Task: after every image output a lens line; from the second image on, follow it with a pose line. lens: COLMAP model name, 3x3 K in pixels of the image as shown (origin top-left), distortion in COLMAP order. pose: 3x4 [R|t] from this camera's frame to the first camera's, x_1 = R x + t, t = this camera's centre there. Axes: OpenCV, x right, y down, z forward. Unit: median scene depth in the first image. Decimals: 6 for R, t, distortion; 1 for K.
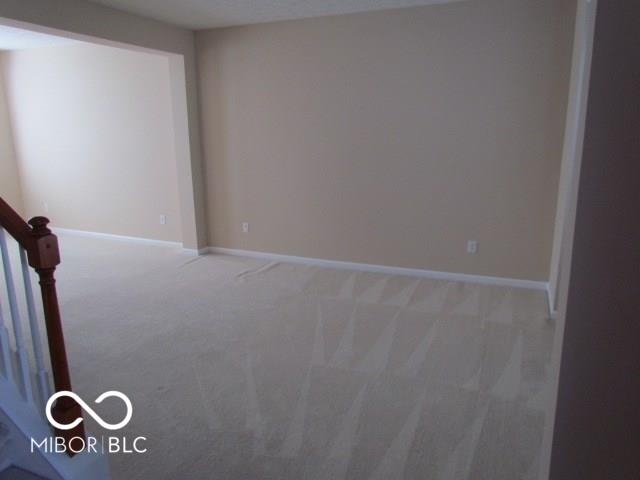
lens RADIAL K [[471.1, 0, 319.8], [0, 471.1, 239.4], [0, 0, 1]] dist [0.000060, -0.002241]
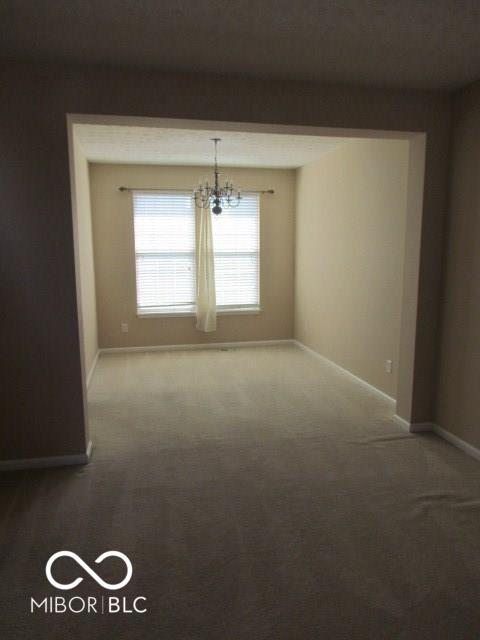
lens RADIAL K [[471.1, 0, 239.1], [0, 471.1, 316.9], [0, 0, 1]] dist [0.000060, -0.002241]
pose [[0.566319, 0.140680, -0.812091, 0.121303], [-0.179017, 0.982797, 0.045413, -0.111990], [0.804510, 0.119660, 0.581761, 0.403762]]
